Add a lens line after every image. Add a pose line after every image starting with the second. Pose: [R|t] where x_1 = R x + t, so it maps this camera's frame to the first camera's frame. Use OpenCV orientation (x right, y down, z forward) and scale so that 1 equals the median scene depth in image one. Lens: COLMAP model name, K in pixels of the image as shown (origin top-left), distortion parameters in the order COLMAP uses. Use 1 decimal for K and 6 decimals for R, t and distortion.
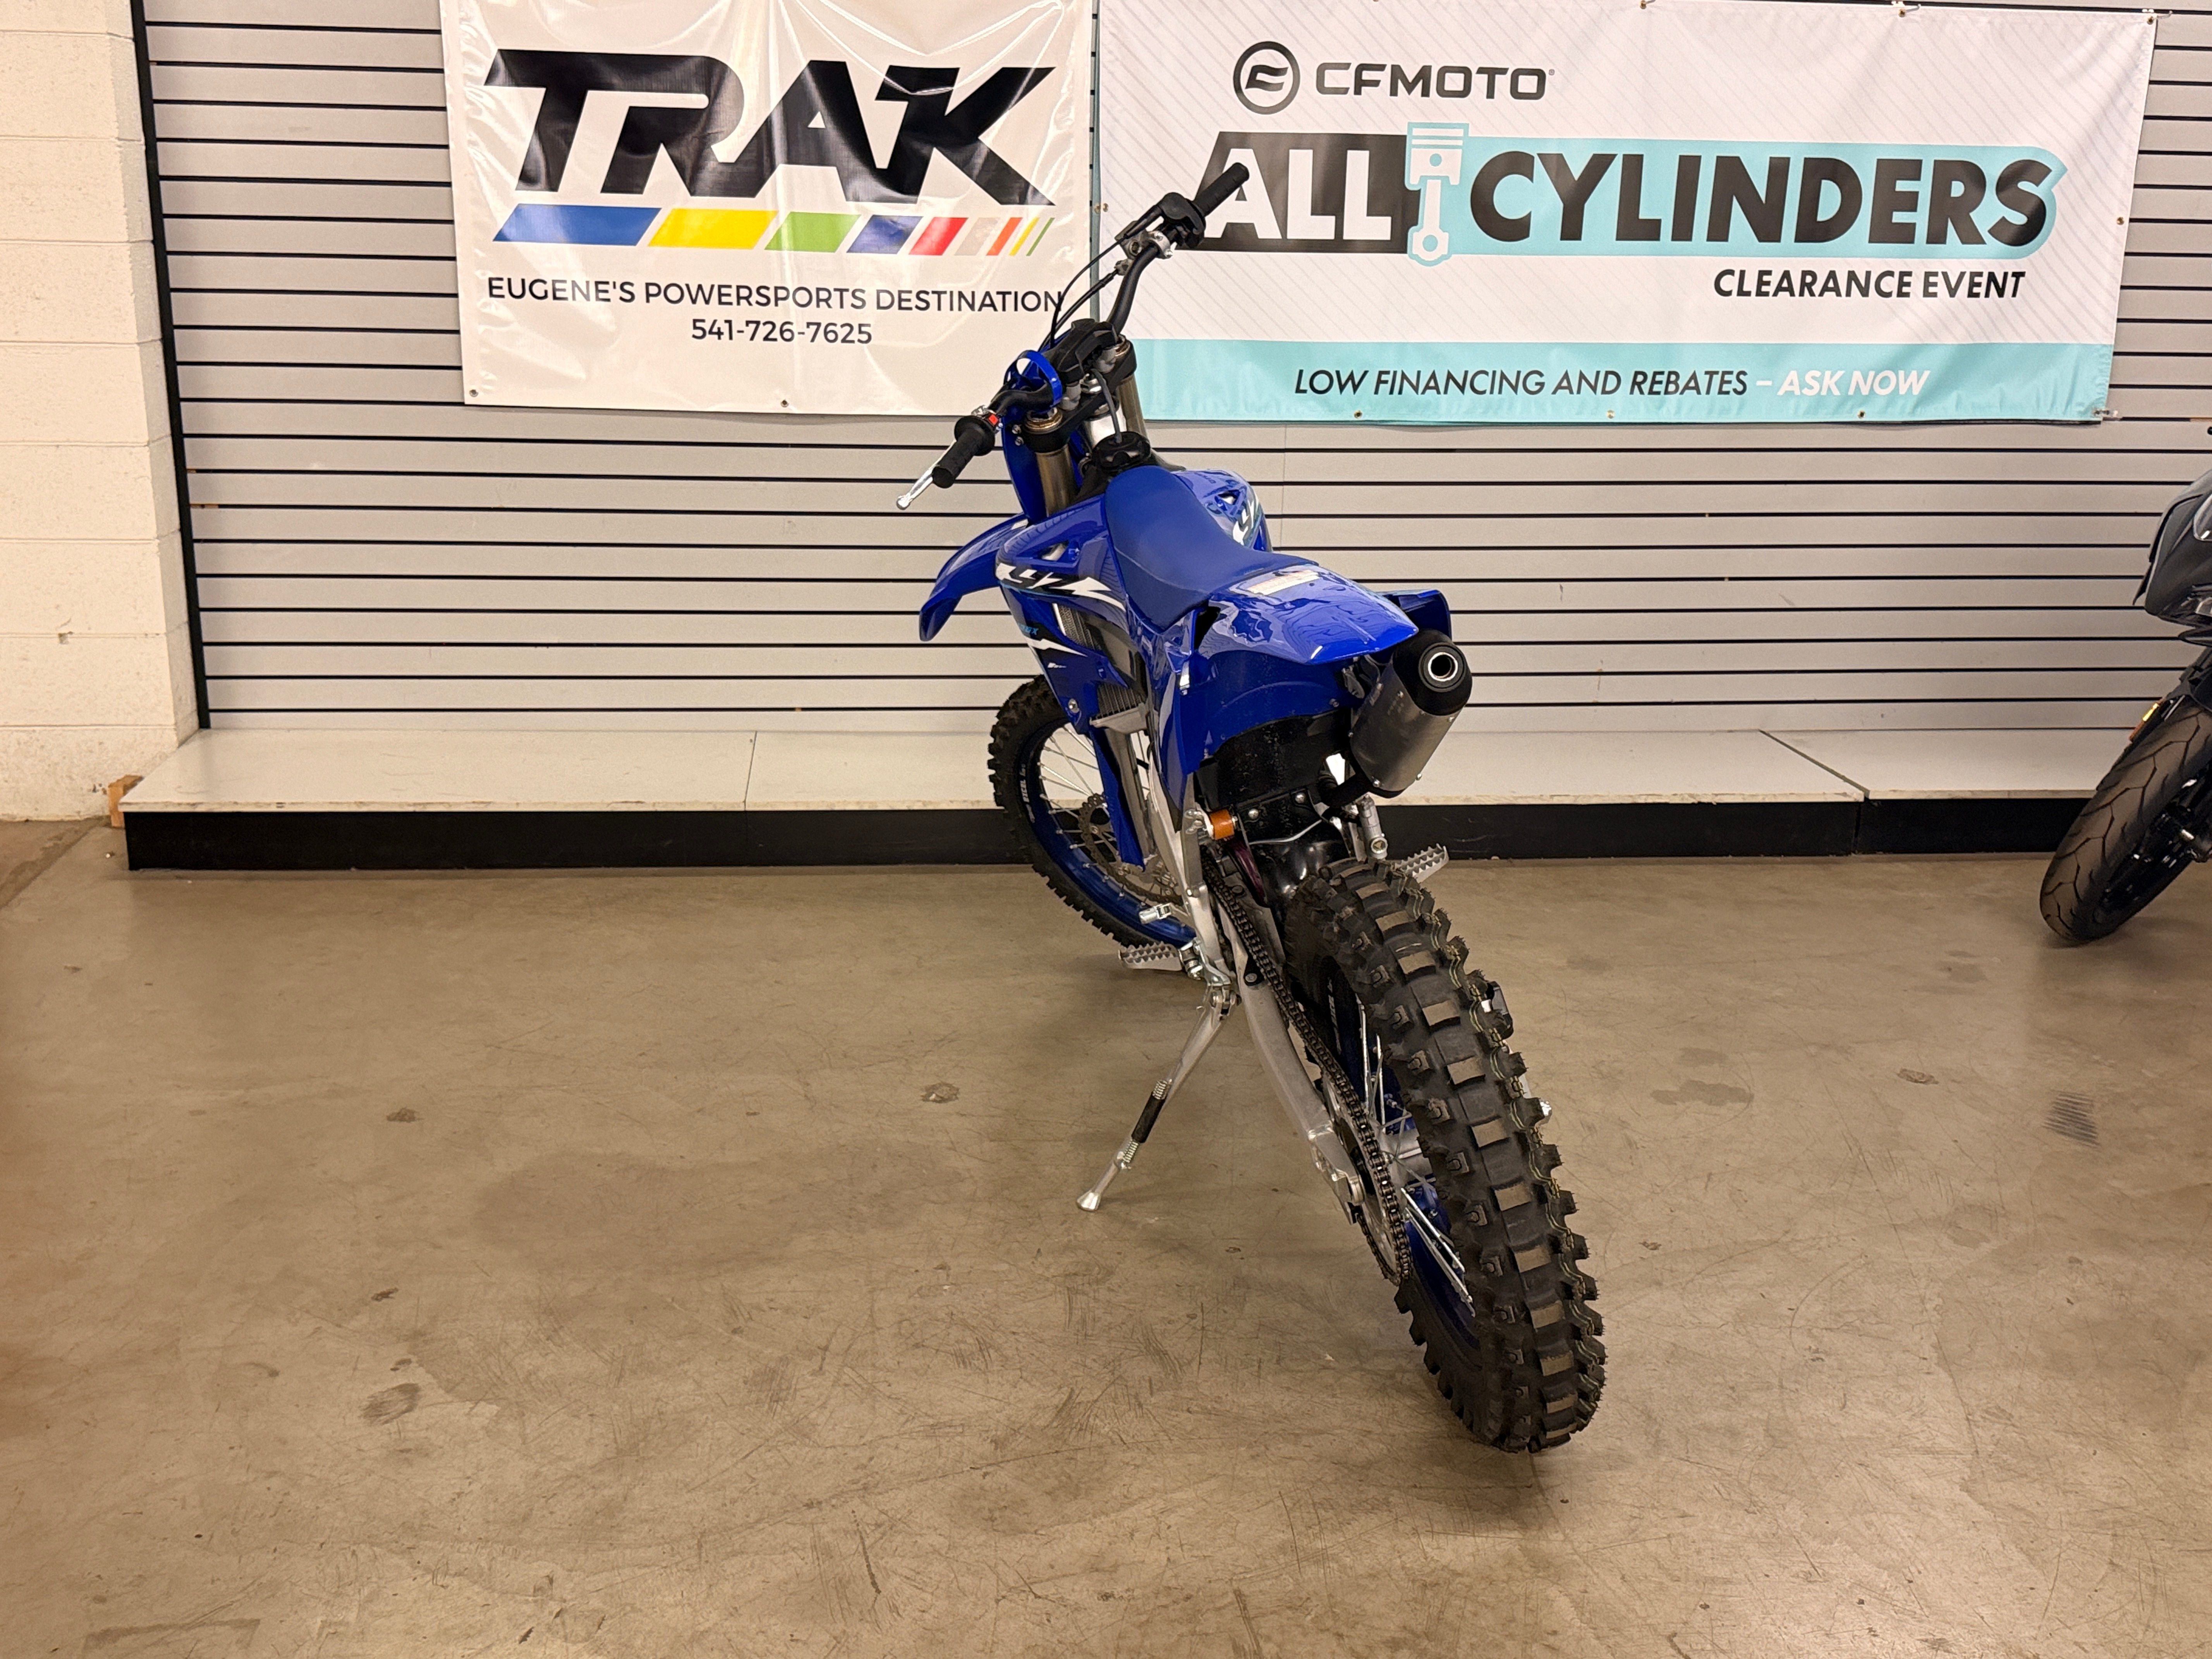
lens RADIAL K [[2157.4, 0, 1115.4], [0, 2157.4, 839.8], [0, 0, 1]] dist [0.213503, -0.507287]
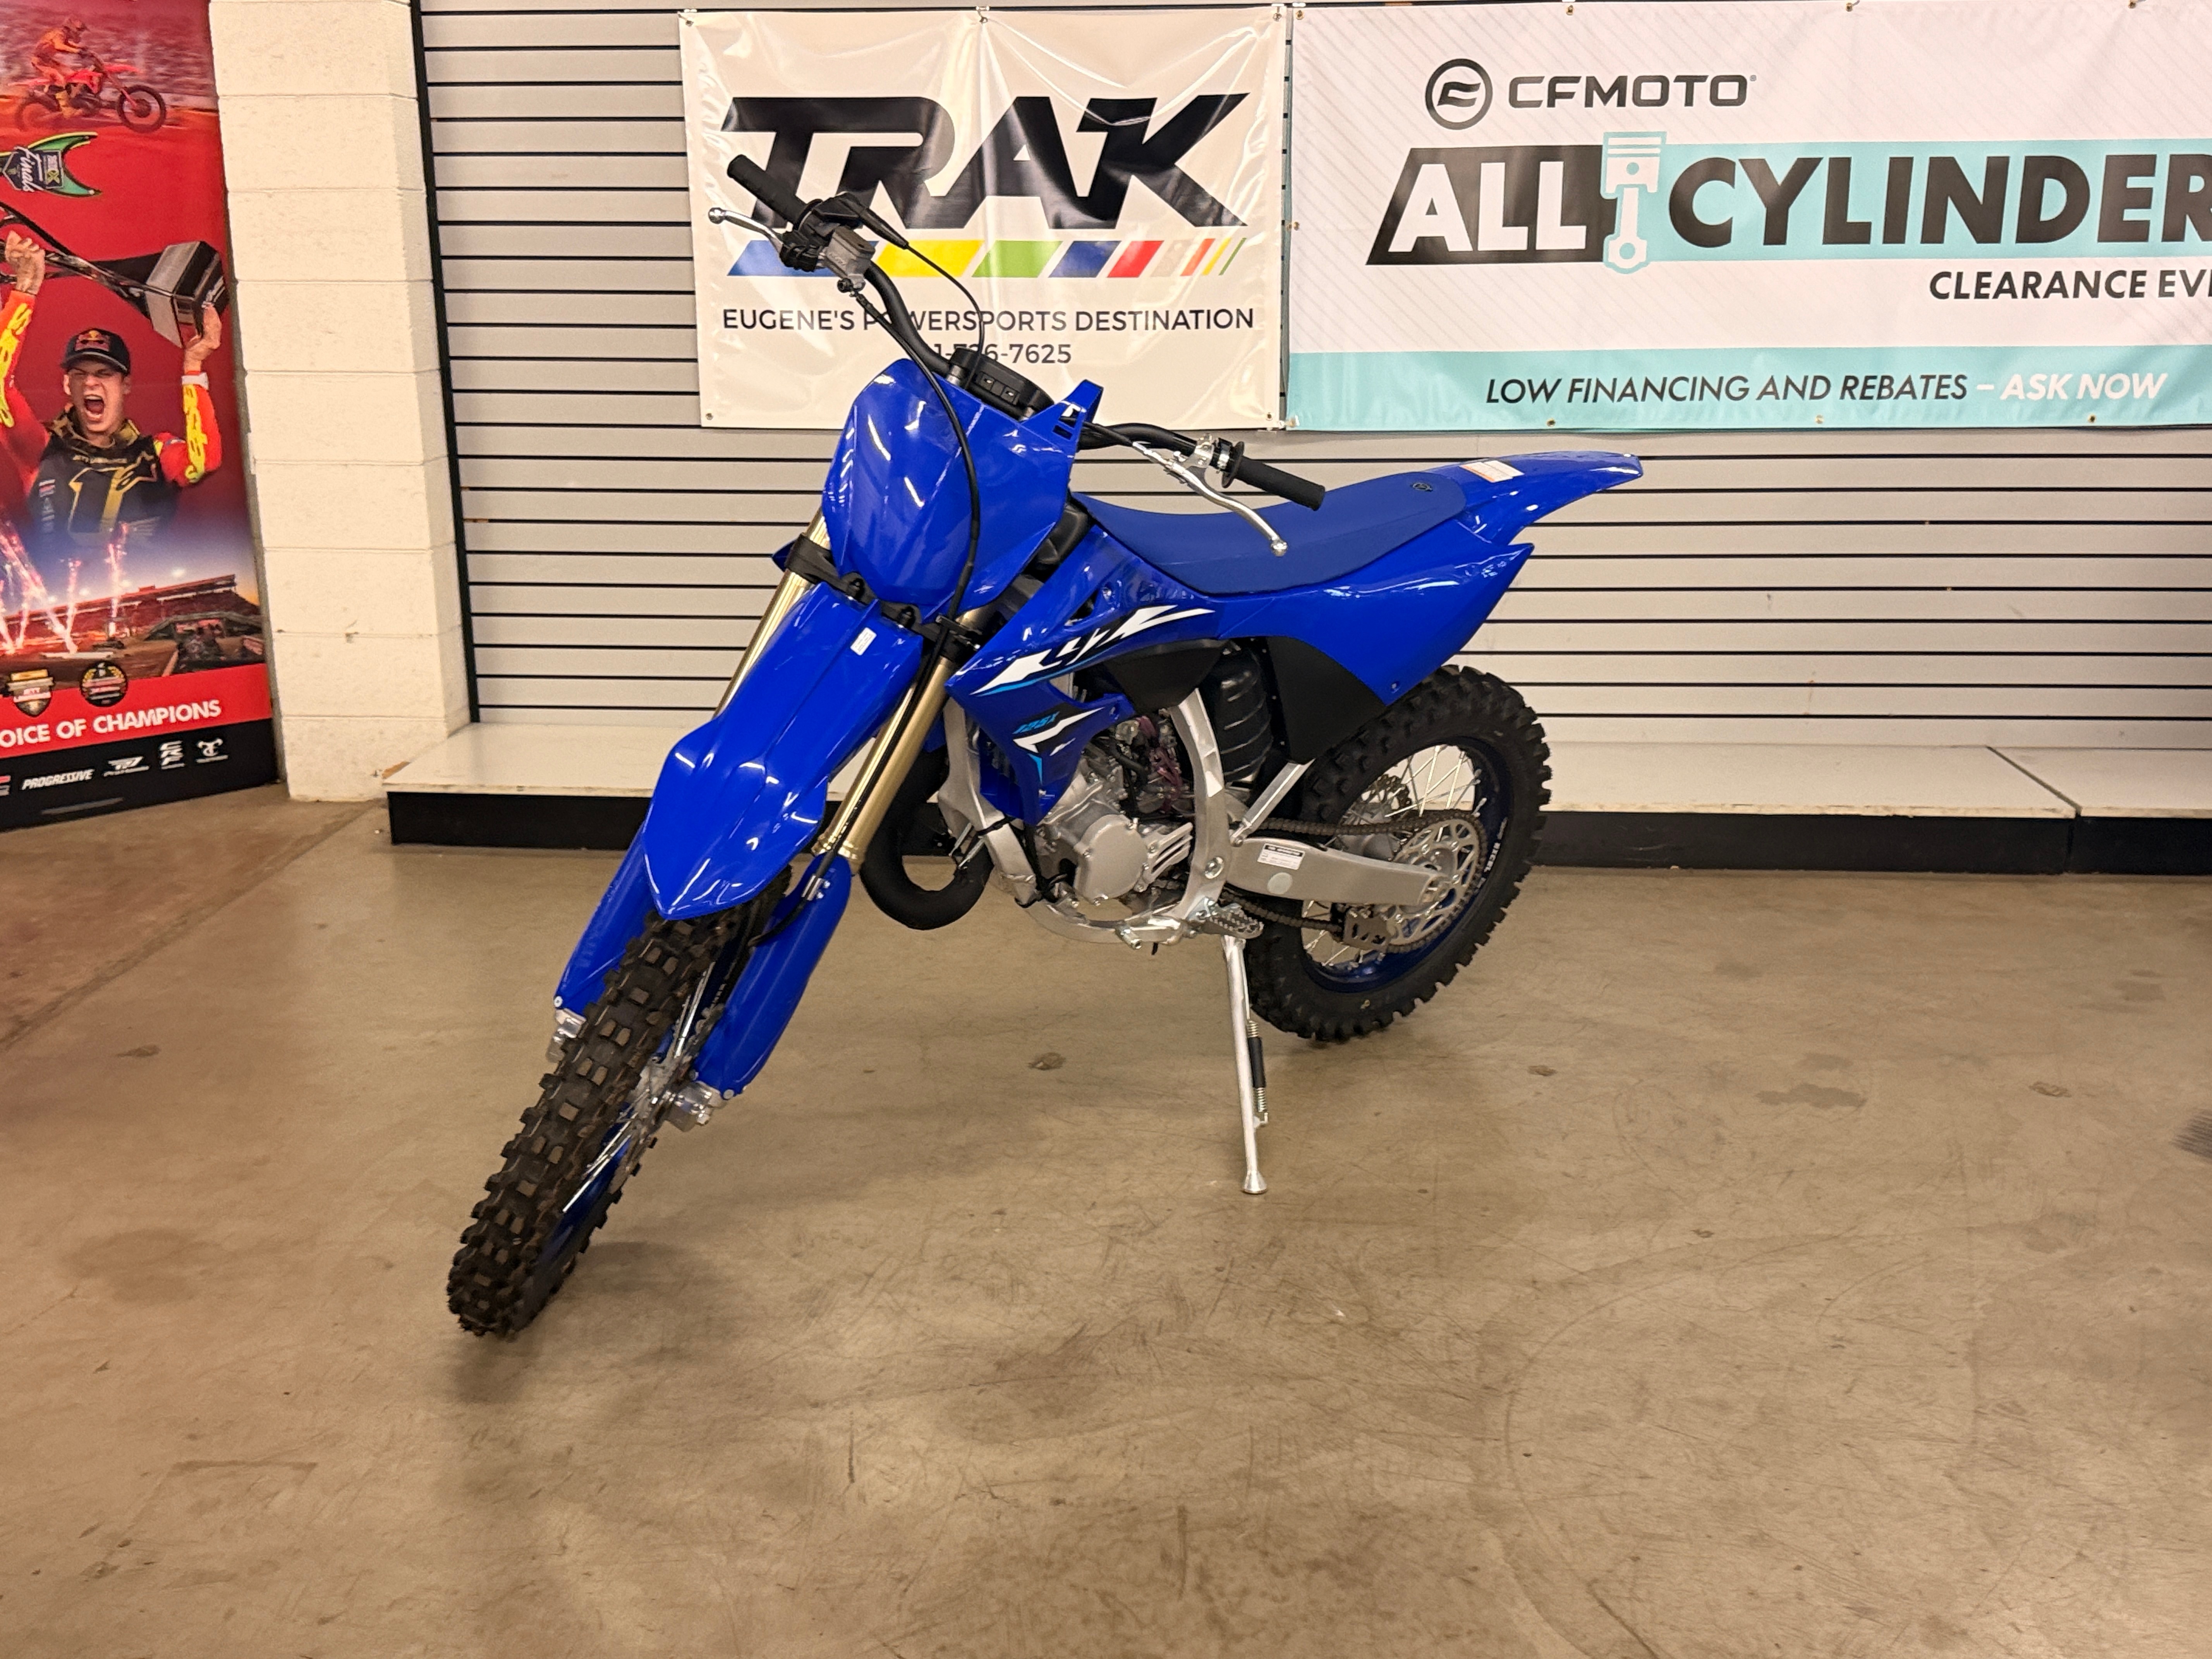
lens RADIAL K [[2161.6, 0, 1087.0], [0, 2161.6, 835.1], [0, 0, 1]] dist [0.193113, -0.449251]
pose [[0.983329, 0.022155, -0.180480, 0.092812], [-0.025718, 0.999517, -0.017426, 0.018224], [0.180007, 0.021777, 0.983424, -0.025198]]
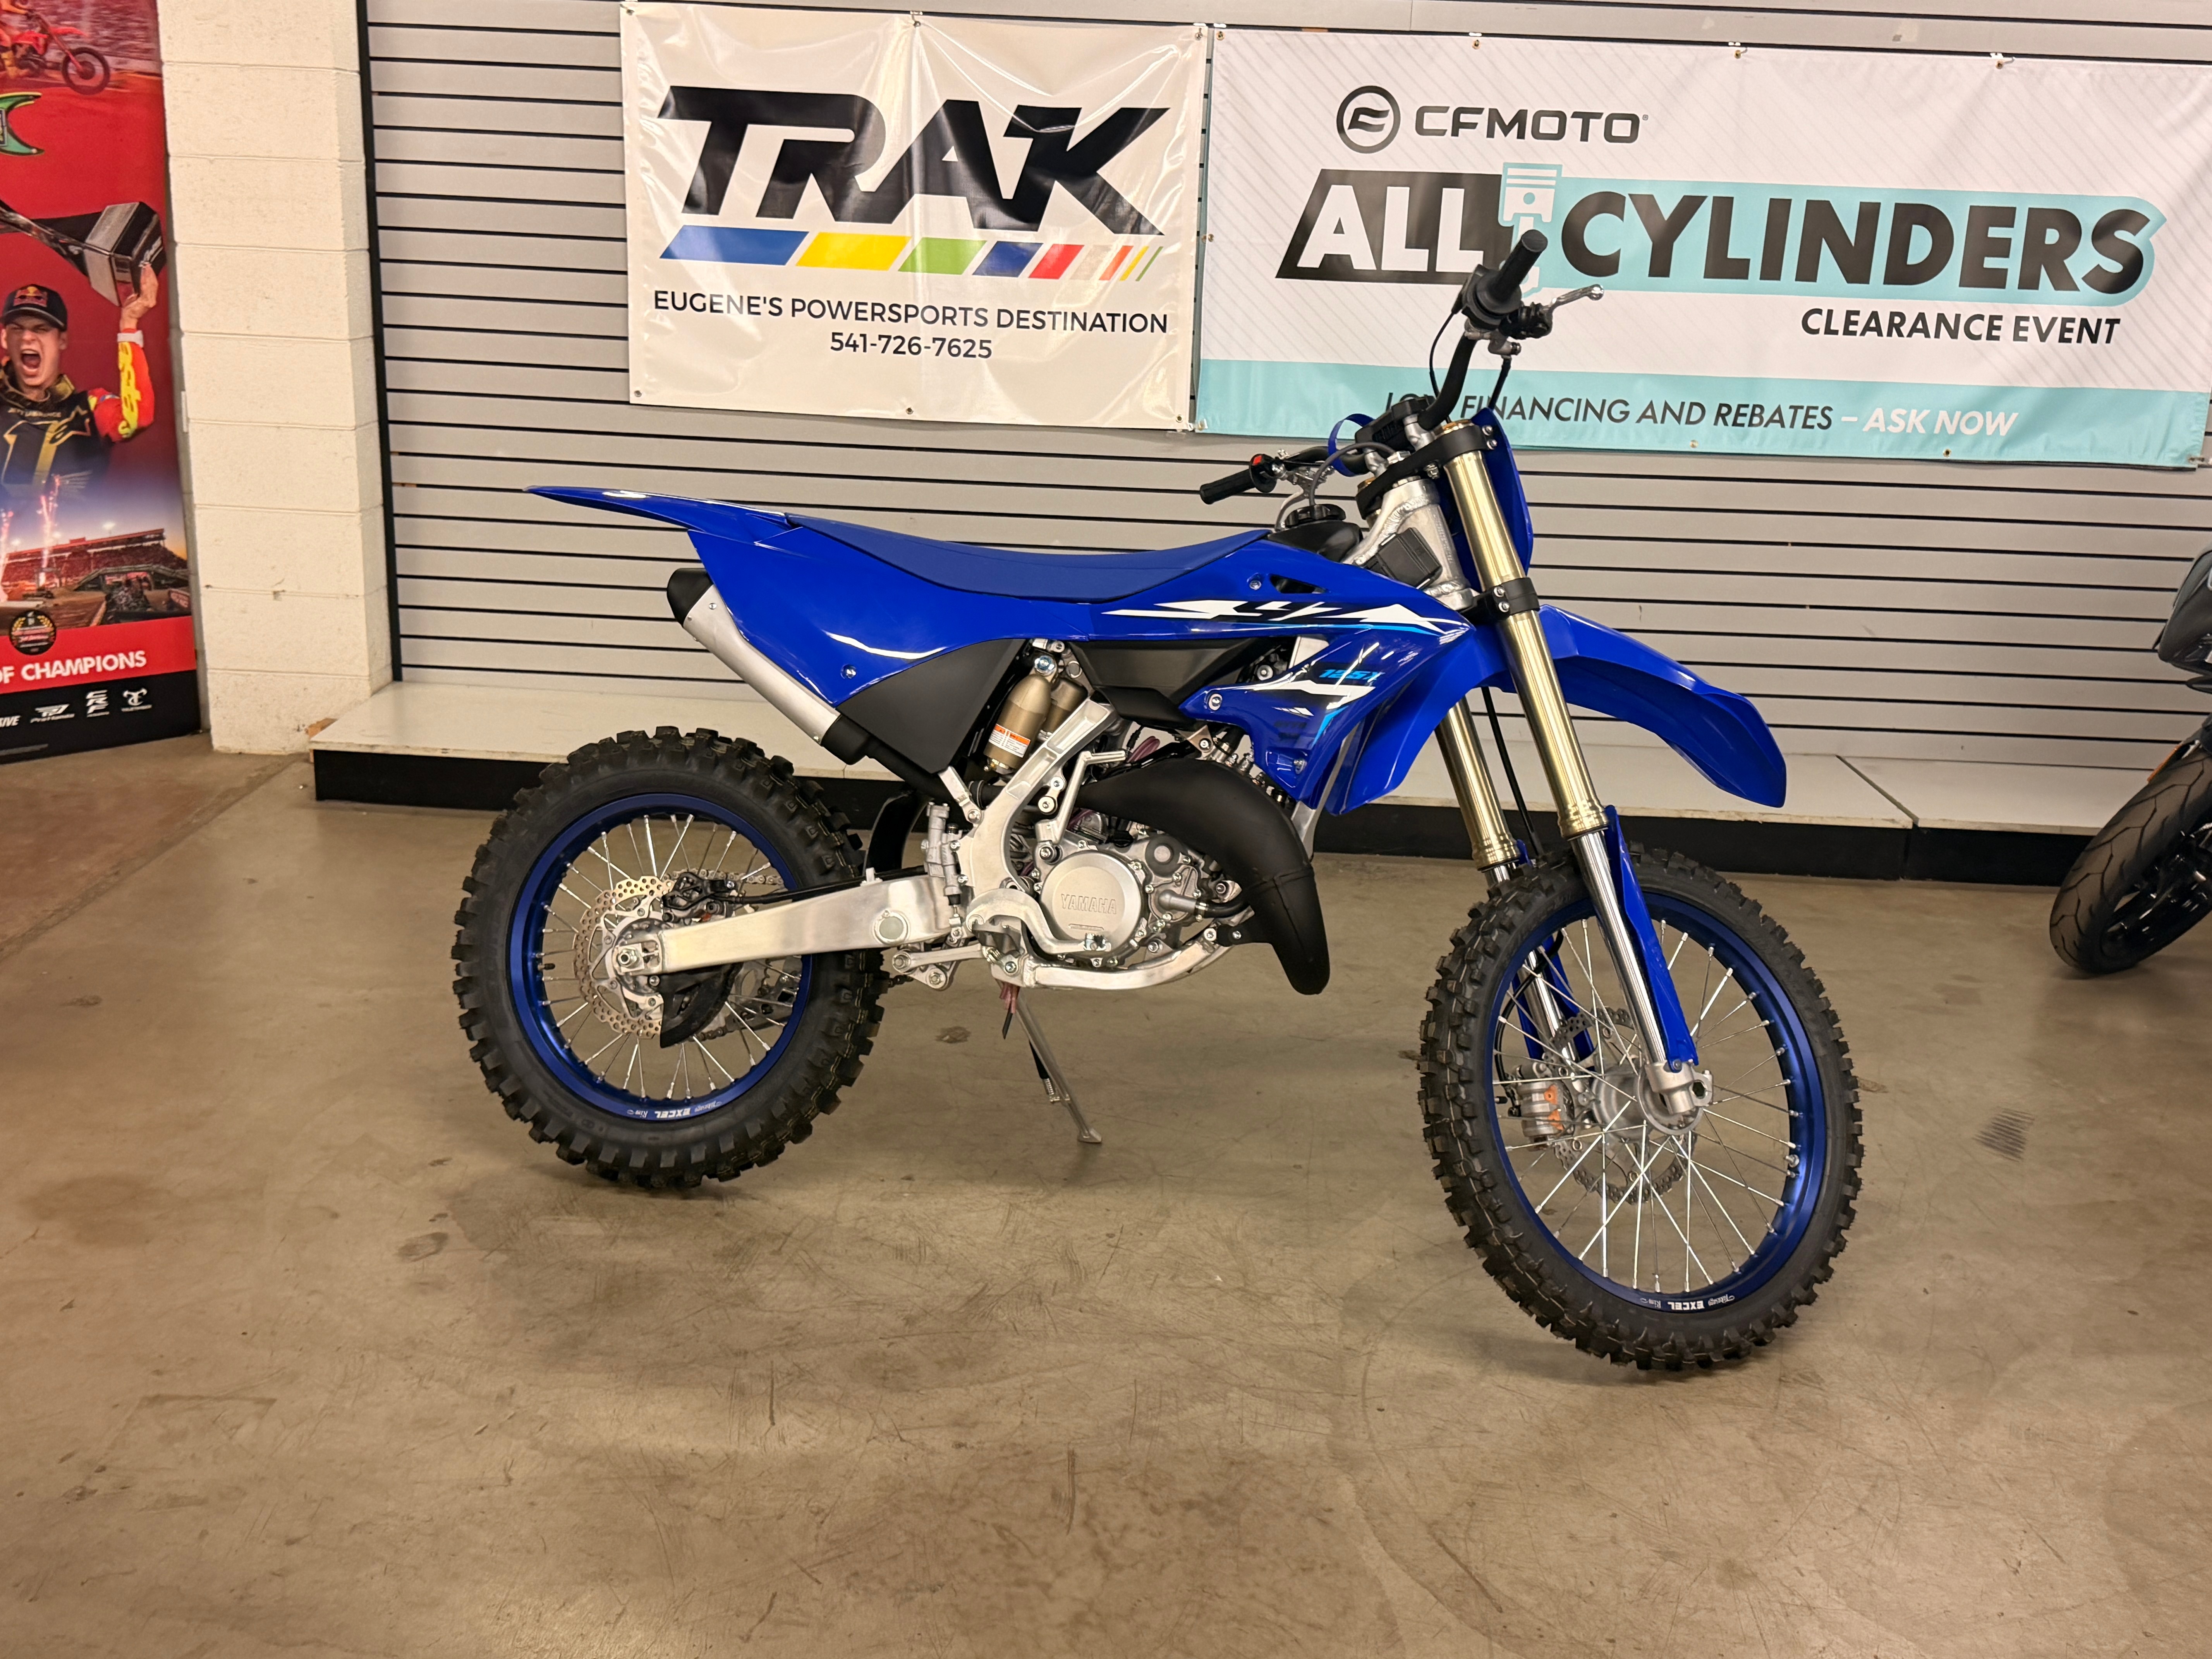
lens RADIAL K [[2160.1, 0, 1086.6], [0, 2160.1, 837.5], [0, 0, 1]] dist [0.189718, -0.423012]
pose [[0.989769, 0.057869, -0.130415, 0.094437], [-0.057537, 0.998323, 0.006311, 0.002613], [0.130562, 0.001258, 0.991439, -0.076782]]
